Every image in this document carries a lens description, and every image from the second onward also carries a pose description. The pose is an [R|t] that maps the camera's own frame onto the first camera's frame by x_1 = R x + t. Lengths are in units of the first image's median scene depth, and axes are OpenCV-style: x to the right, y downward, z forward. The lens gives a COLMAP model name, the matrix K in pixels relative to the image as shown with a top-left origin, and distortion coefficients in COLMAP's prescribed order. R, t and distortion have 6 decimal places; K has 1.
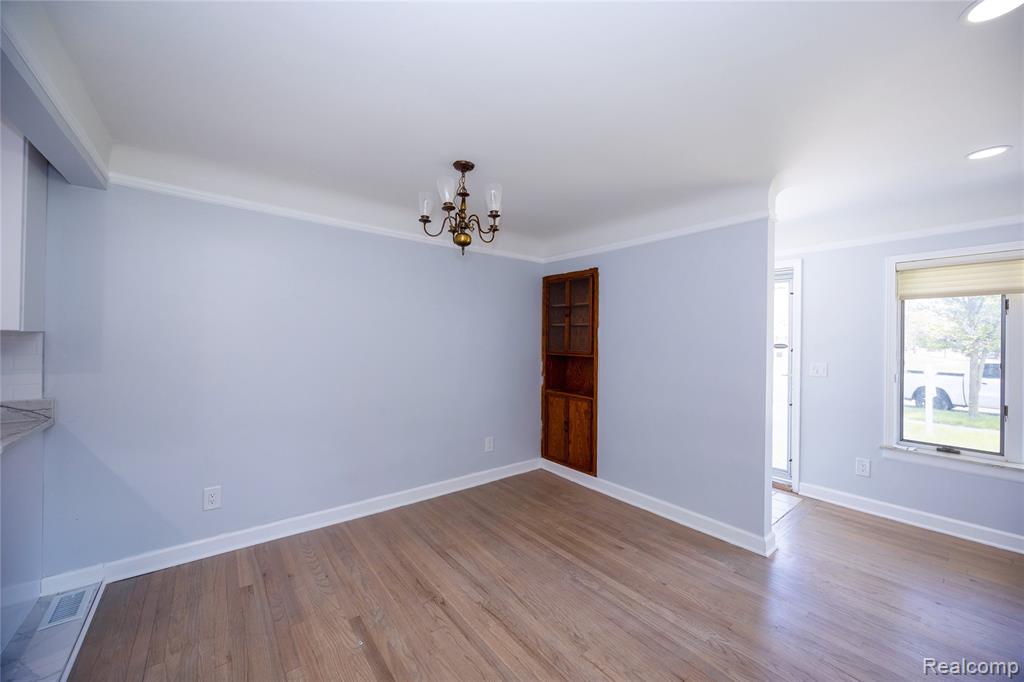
lens RADIAL K [[396.5, 0, 513.9], [0, 396.5, 337.6], [0, 0, 1]] dist [-0.000132, -0.000052]
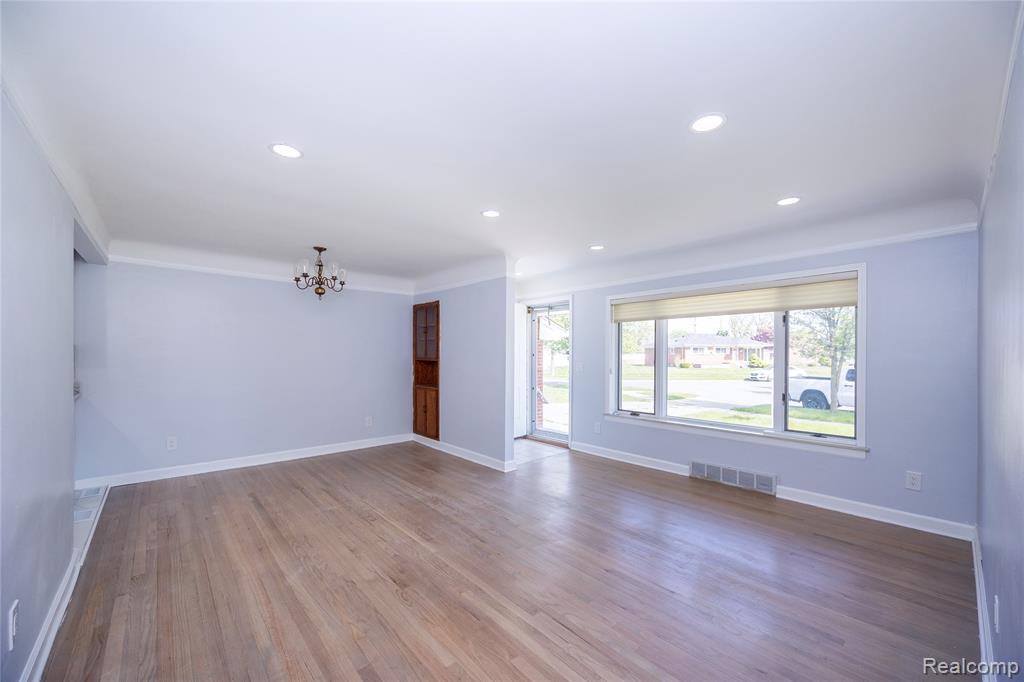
lens RADIAL K [[396.5, 0, 501.4], [0, 396.5, 355.1], [0, 0, 1]] dist [-0.000132, -0.000052]
pose [[0.998622, -0.008382, 0.051796, 0.383845], [0.007821, 0.999909, 0.011032, 0.013958], [-0.051884, -0.010612, 0.998597, -0.522735]]
